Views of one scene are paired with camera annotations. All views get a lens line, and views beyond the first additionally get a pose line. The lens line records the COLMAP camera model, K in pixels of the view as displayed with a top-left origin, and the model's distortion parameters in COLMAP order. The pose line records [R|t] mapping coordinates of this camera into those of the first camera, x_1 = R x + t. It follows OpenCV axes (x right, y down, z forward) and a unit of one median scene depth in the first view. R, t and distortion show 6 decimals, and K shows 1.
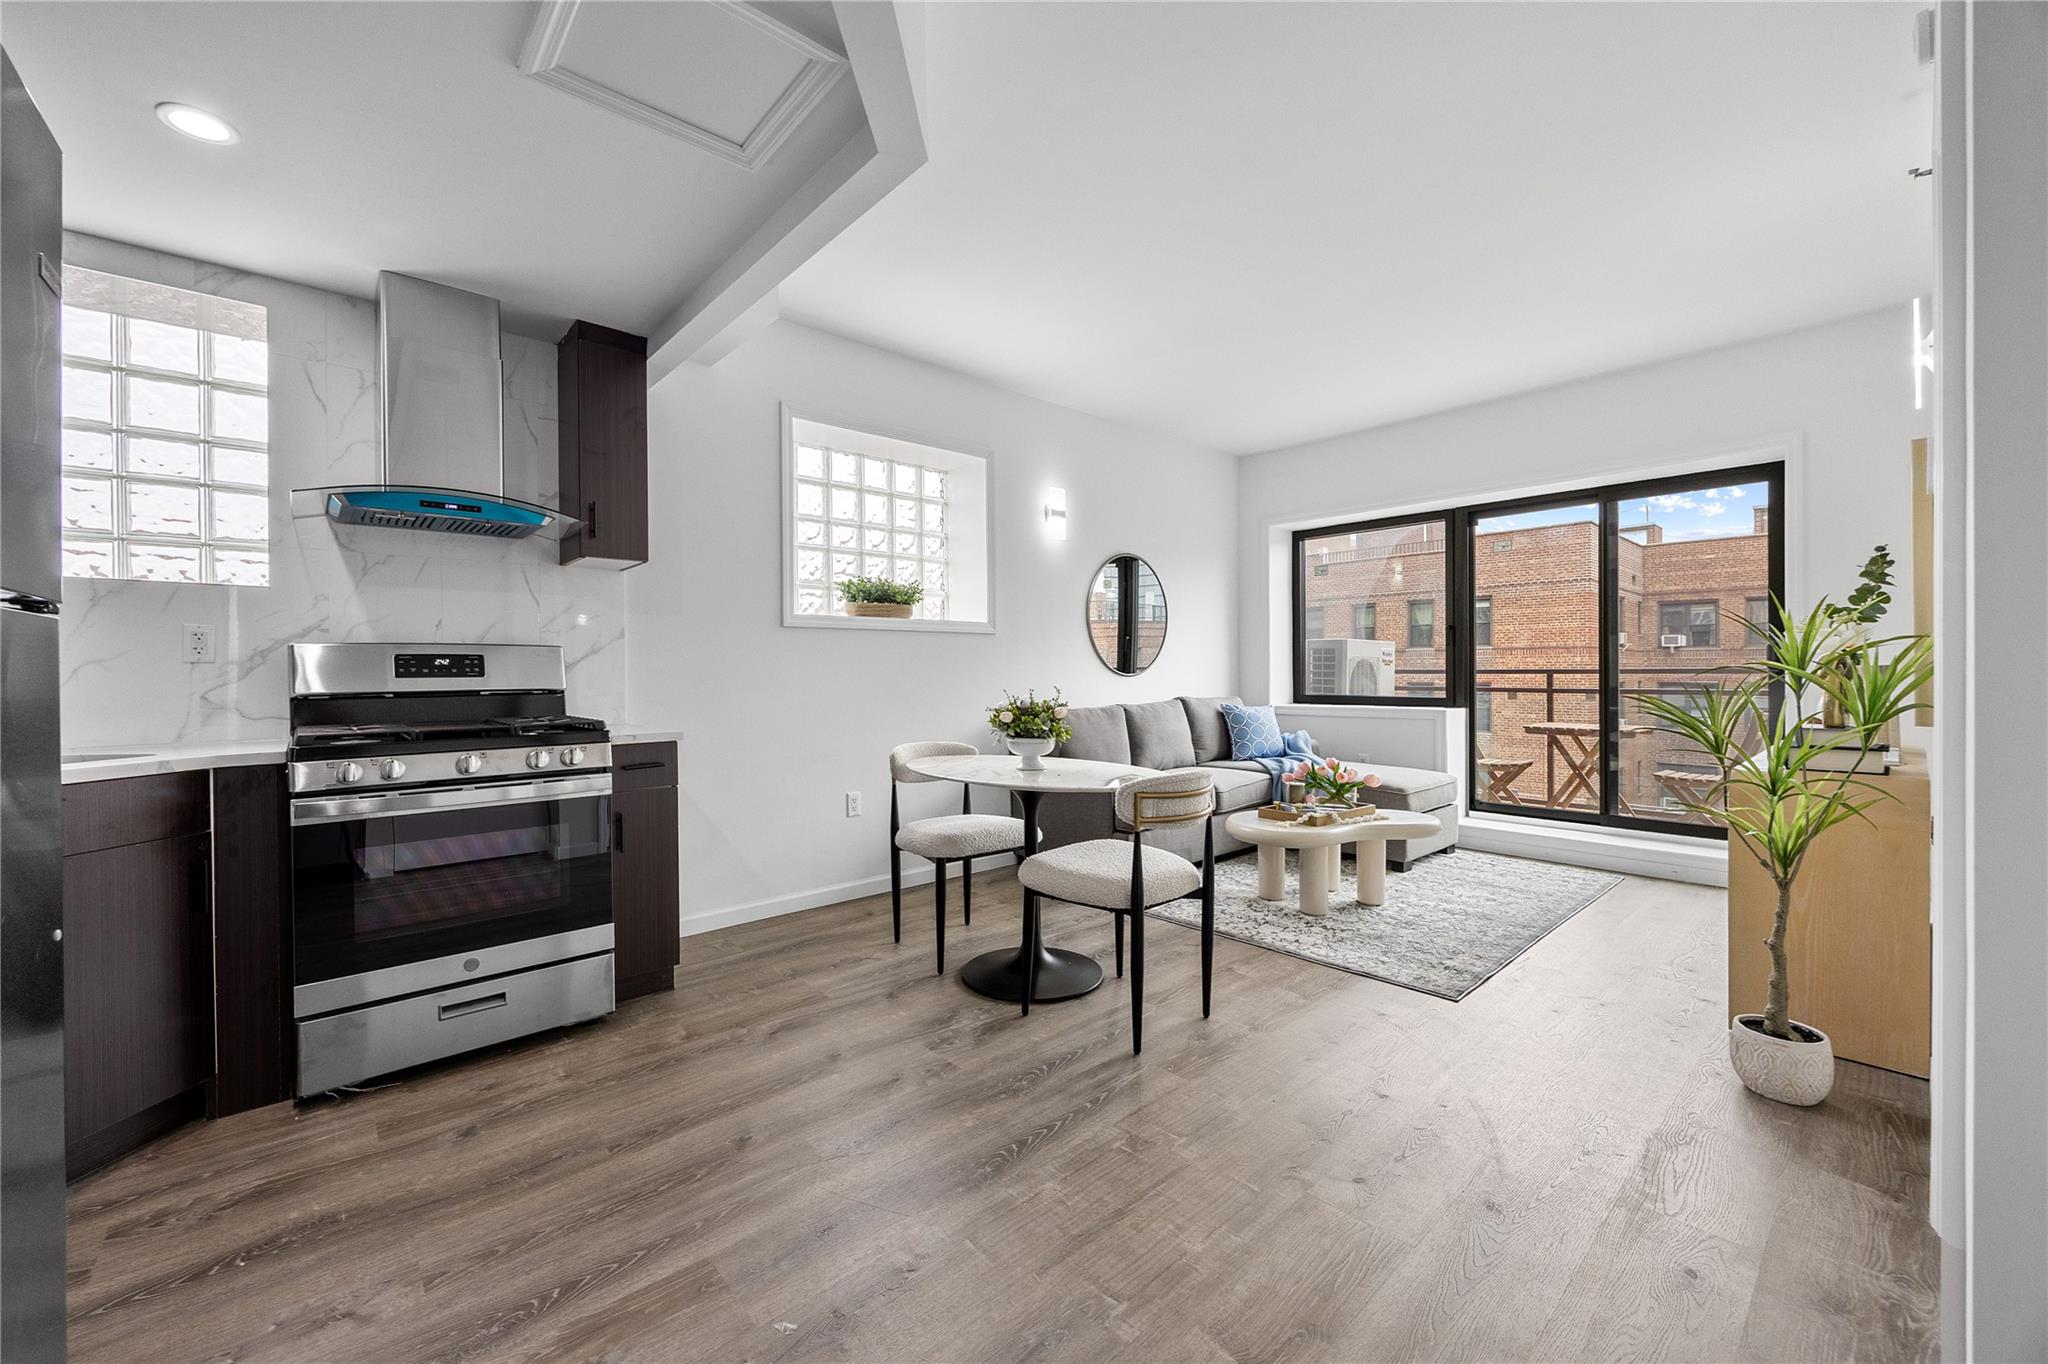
lens RADIAL K [[780.8, 0, 997.7], [0, 780.8, 669.8], [0, 0, 1]] dist [-0.009517, 0.002908]
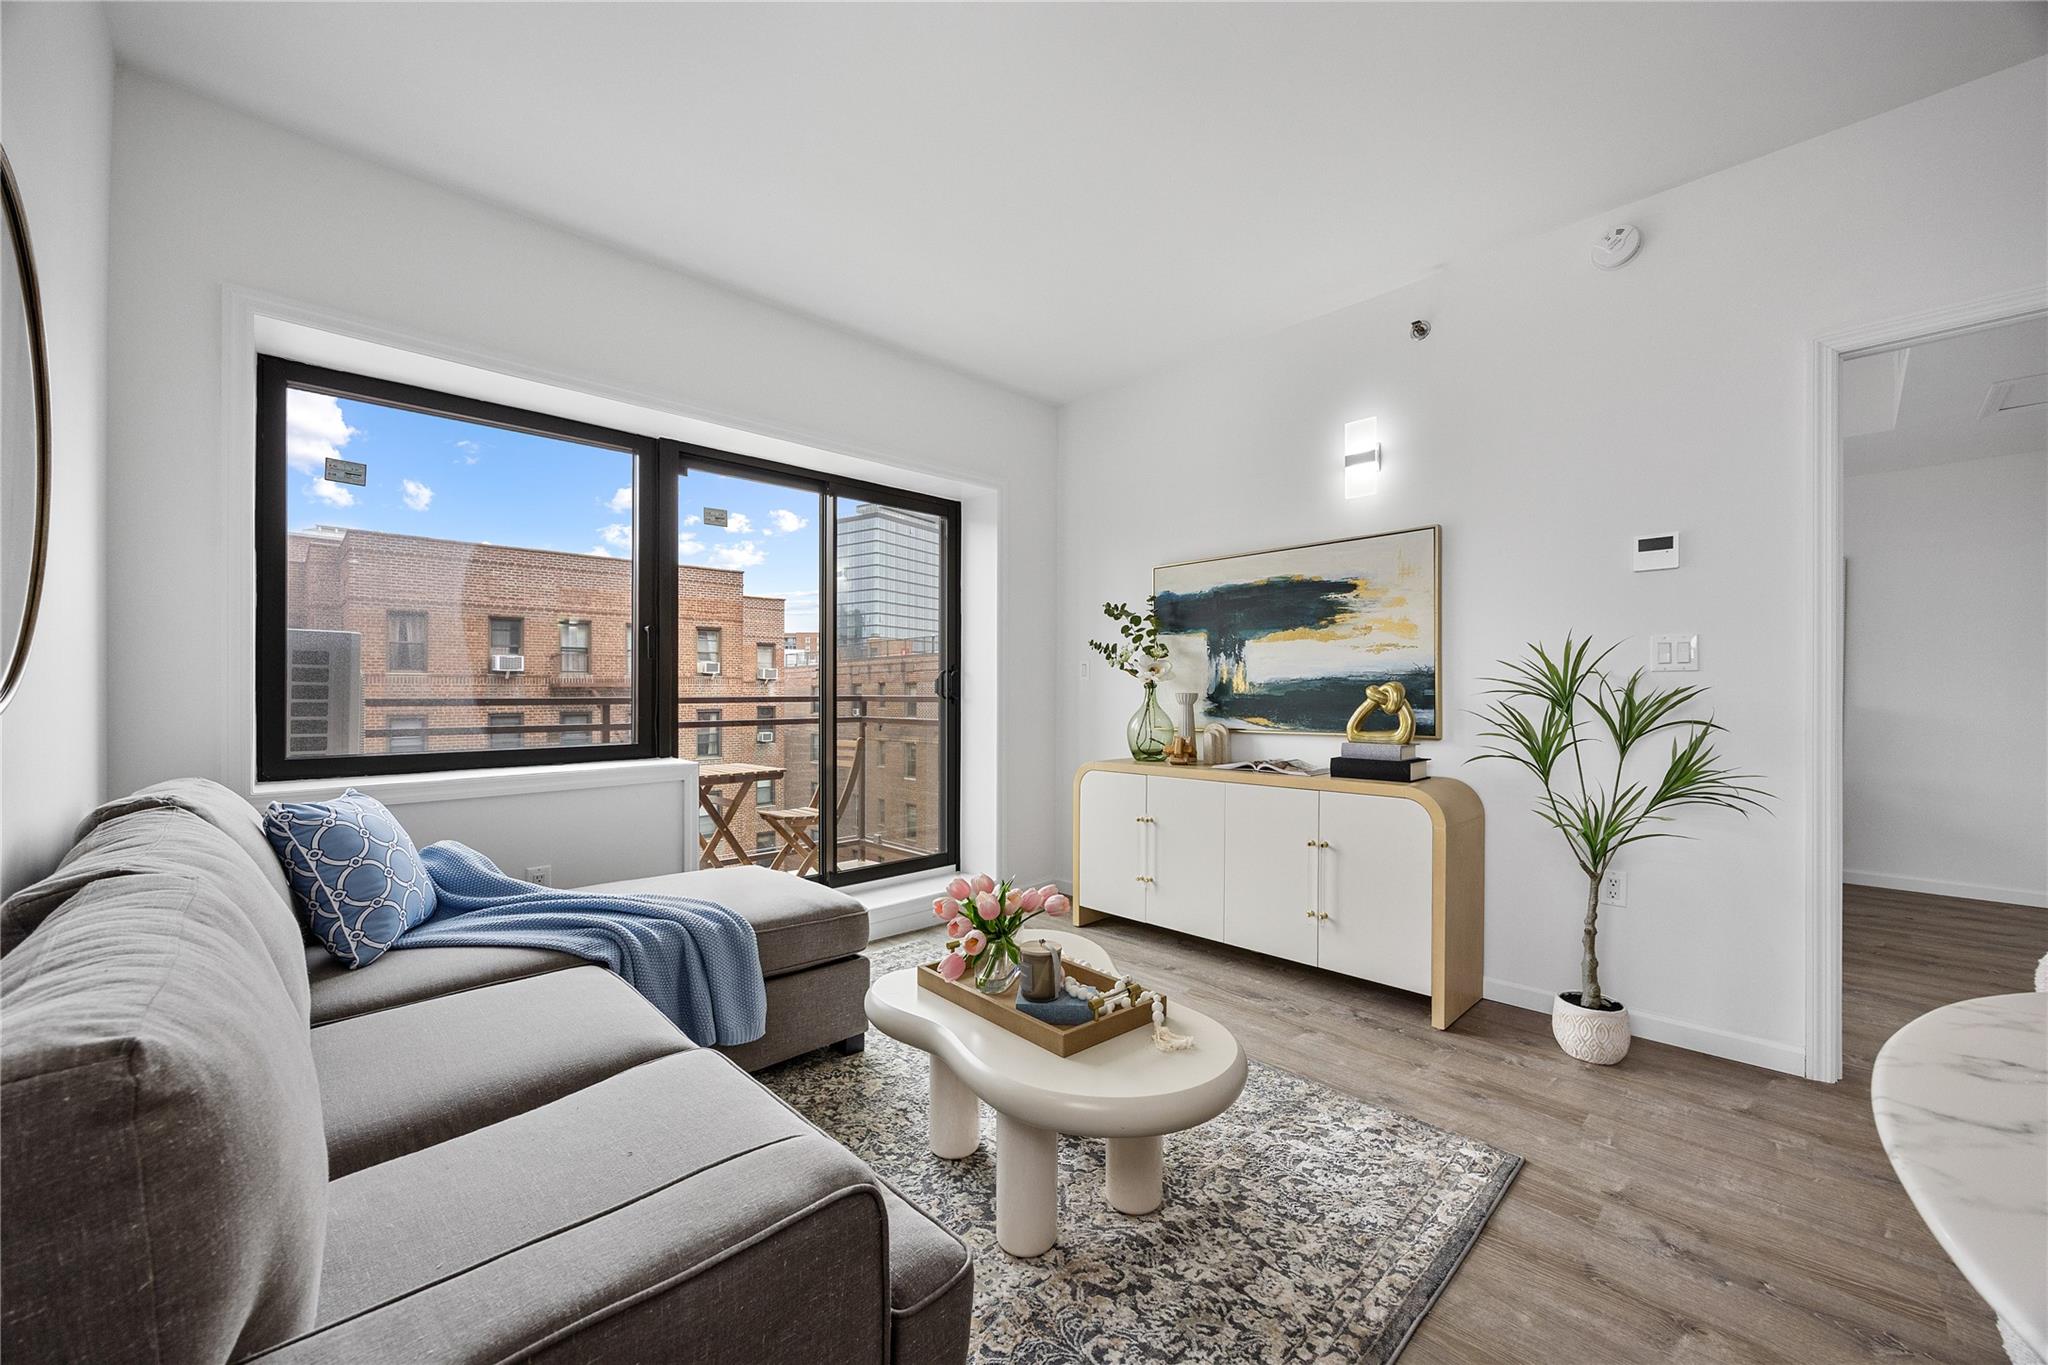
lens RADIAL K [[780.8, 0, 1037.2], [0, 780.8, 691.8], [0, 0, 1]] dist [-0.009517, 0.002908]
pose [[-0.056718, 0.006655, 0.998368, -0.077277], [0.004047, 0.999971, -0.006436, 0.001057], [-0.998382, 0.003676, -0.056743, 1.155784]]
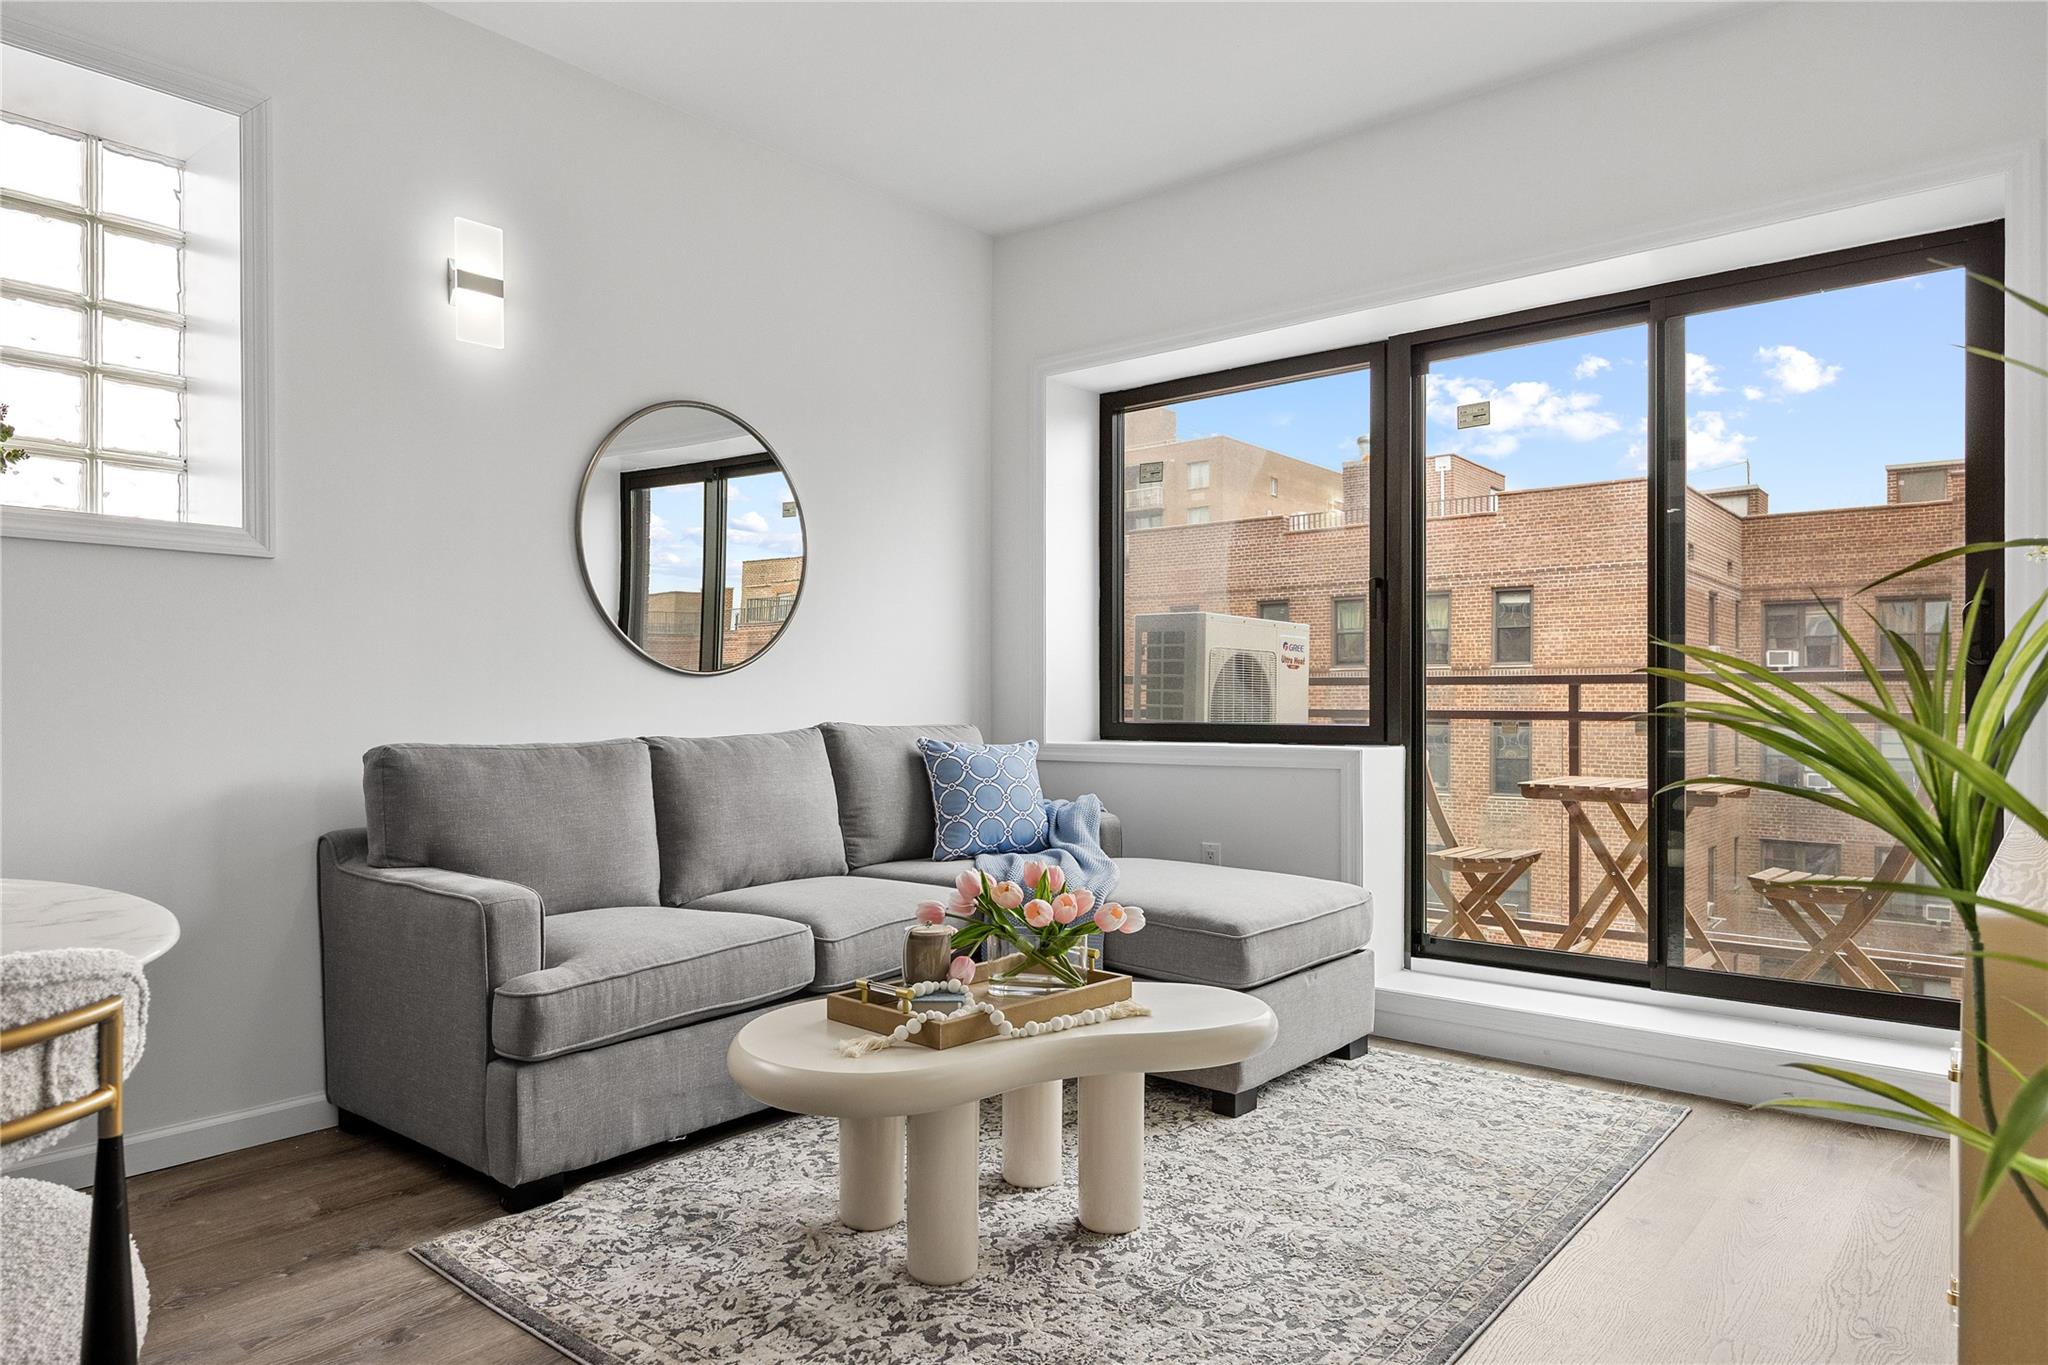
lens RADIAL K [[1251.6, 0, 1004.5], [0, 1251.6, 699.0], [0, 0, 1]] dist [-0.013619, 0.010287]
pose [[0.987482, 0.003560, 0.157693, 0.360222], [-0.002988, 0.999988, -0.003865, 0.036260], [-0.157705, 0.003345, 0.987481, 0.417780]]
